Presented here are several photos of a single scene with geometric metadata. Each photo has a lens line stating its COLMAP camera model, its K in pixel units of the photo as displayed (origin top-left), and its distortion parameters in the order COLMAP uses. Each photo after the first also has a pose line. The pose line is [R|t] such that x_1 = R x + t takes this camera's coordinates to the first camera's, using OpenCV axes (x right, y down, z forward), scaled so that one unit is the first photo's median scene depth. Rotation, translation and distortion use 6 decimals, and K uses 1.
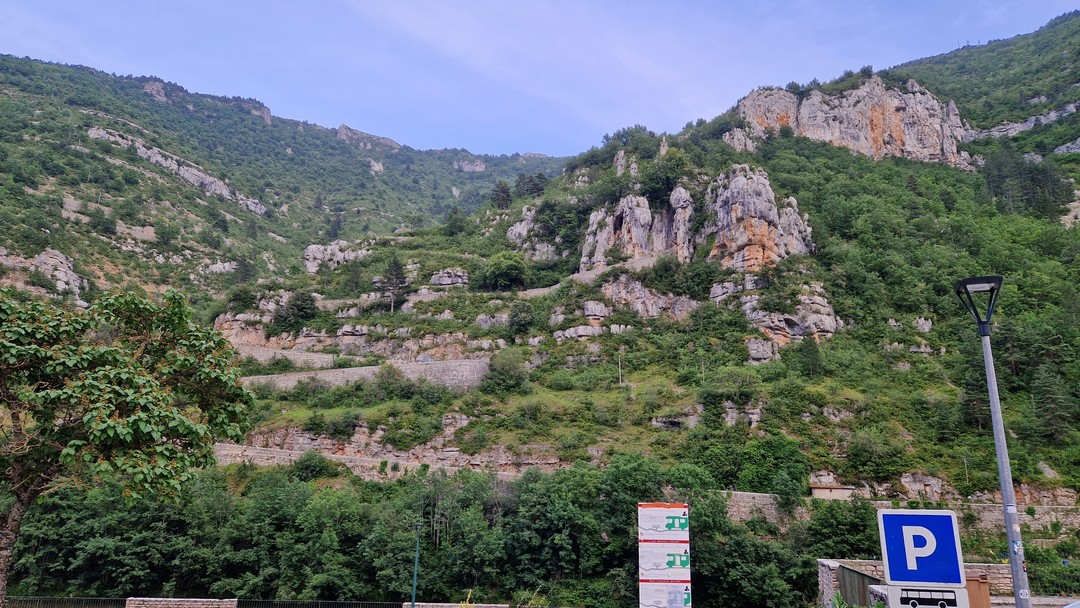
lens RADIAL K [[720.7, 0, 555.4], [0, 720.7, 302.6], [0, 0, 1]] dist [0.090578, -0.088402]
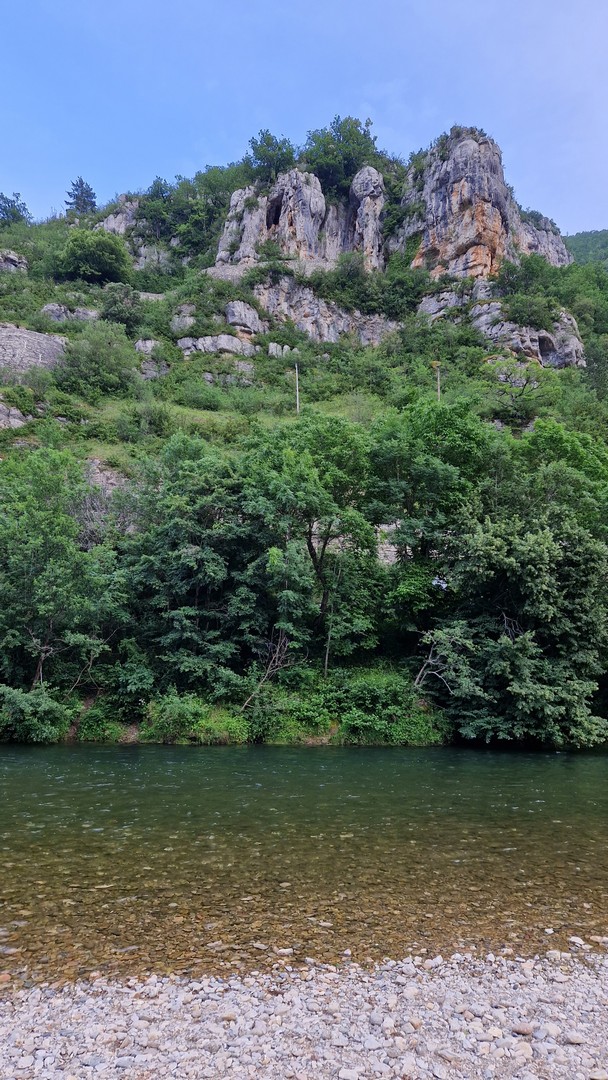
lens RADIAL K [[717.0, 0, 303.4], [0, 717.0, 555.7], [0, 0, 1]] dist [0.088537, -0.083961]
pose [[0.967981, 0.040553, 0.247728, -0.039954], [-0.060709, 0.995389, 0.074269, 0.155785], [-0.243574, -0.086930, 0.965979, 0.339207]]
